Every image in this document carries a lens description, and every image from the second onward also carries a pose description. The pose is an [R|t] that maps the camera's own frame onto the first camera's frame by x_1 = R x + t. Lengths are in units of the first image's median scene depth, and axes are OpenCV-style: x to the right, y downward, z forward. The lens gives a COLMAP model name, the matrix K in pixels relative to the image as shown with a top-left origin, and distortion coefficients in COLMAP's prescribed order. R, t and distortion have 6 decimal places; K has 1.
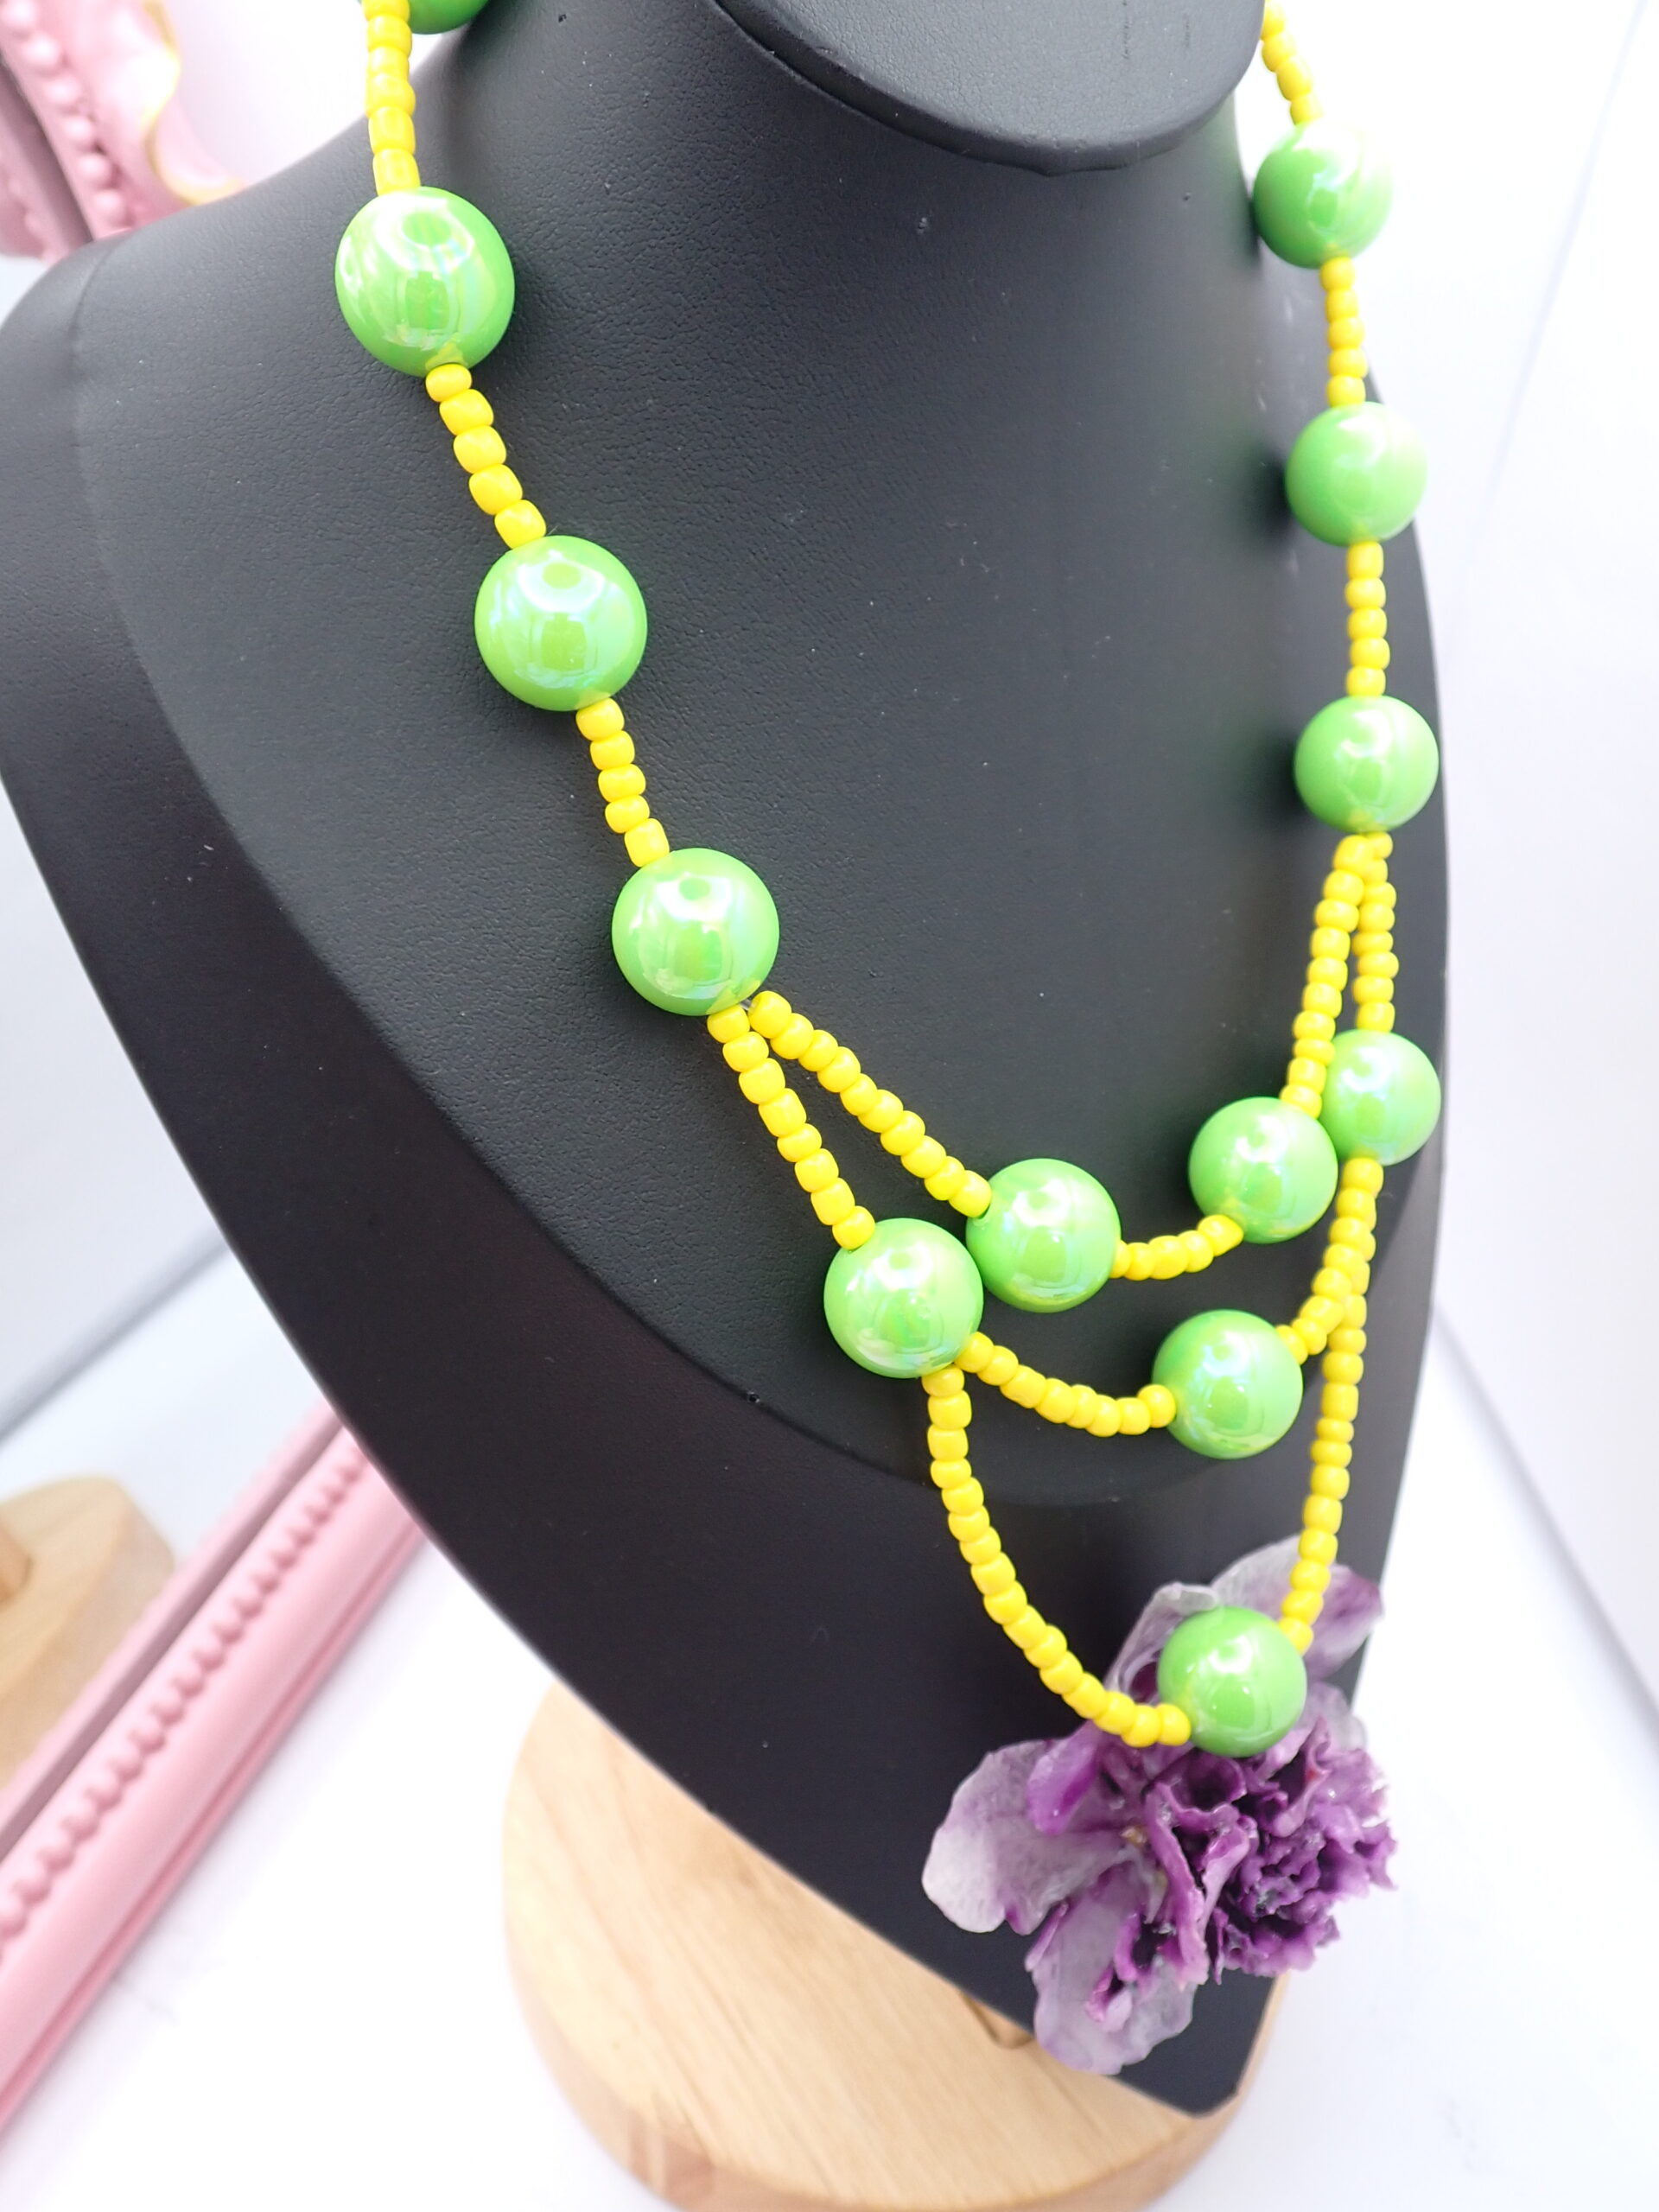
lens RADIAL K [[2114.2, 0, 814.9], [0, 2114.2, 1098.1], [0, 0, 1]] dist [0.023097, 0.000000]
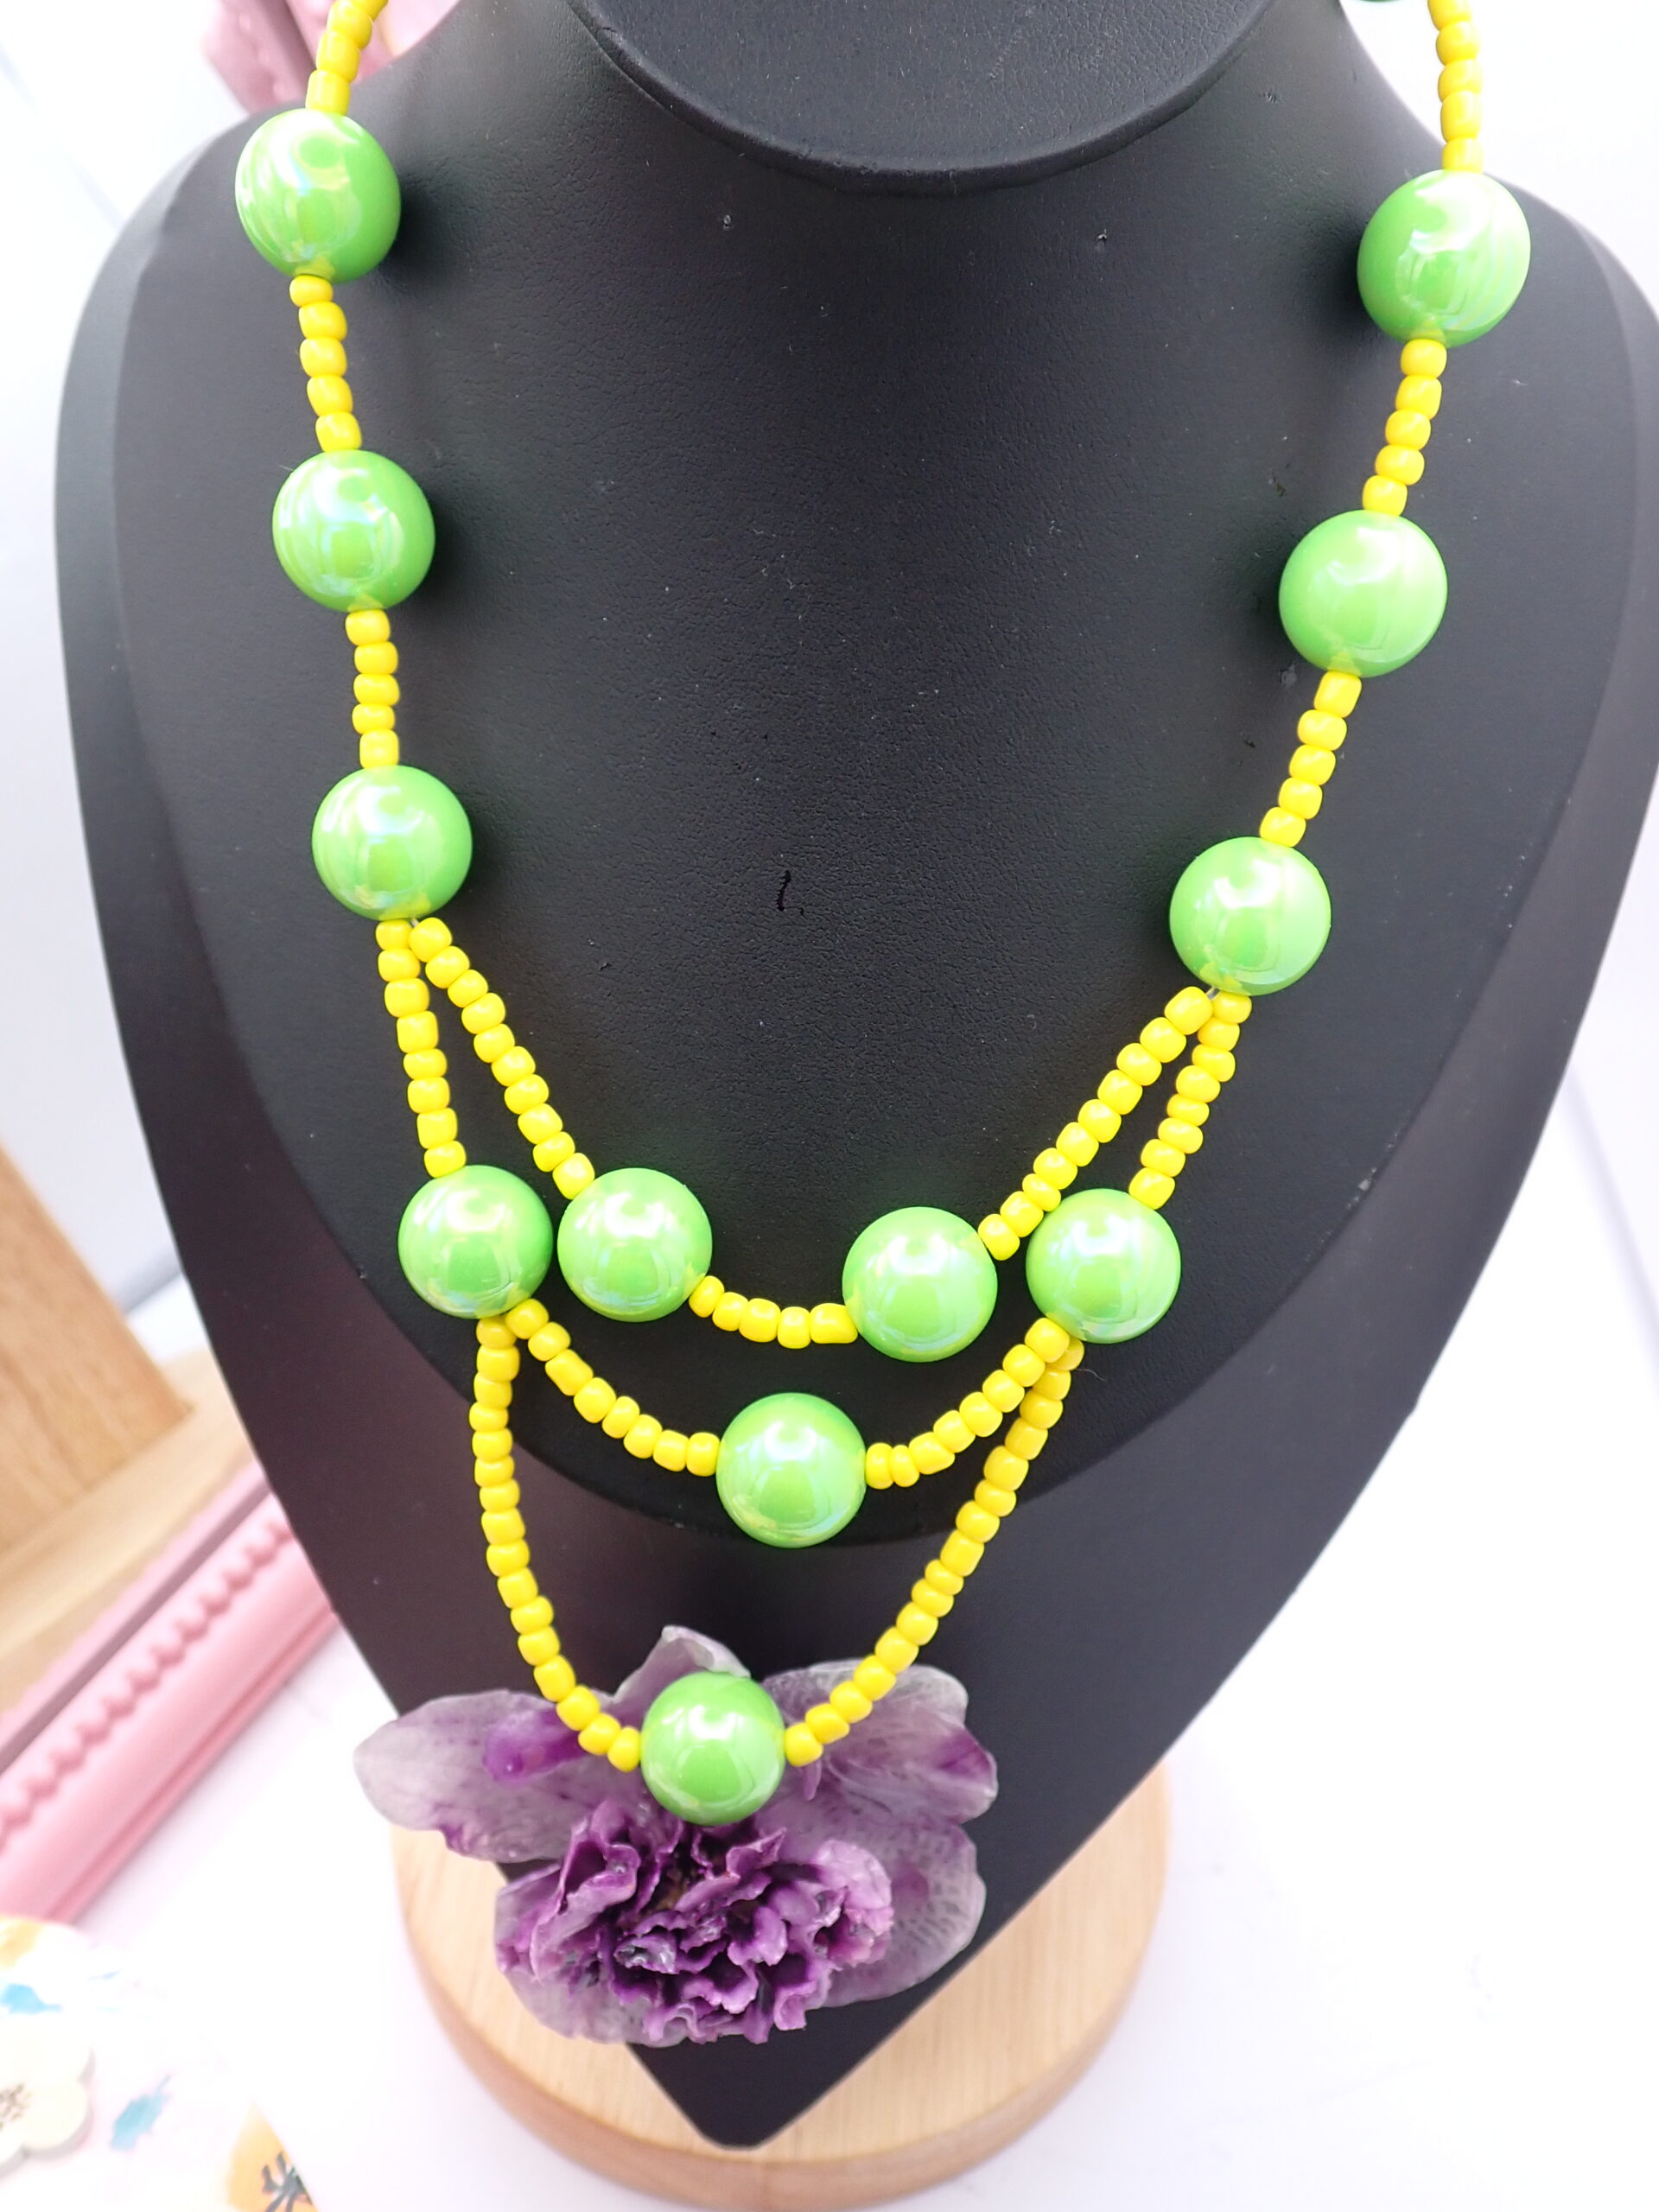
lens RADIAL K [[2114.2, 0, 842.5], [0, 2114.2, 1105.3], [0, 0, 1]] dist [0.023097, 0.000000]
pose [[0.799248, 0.366979, -0.475951, 0.622416], [-0.334415, 0.929565, 0.155163, -0.179729], [0.499369, 0.035151, 0.865676, 0.174929]]
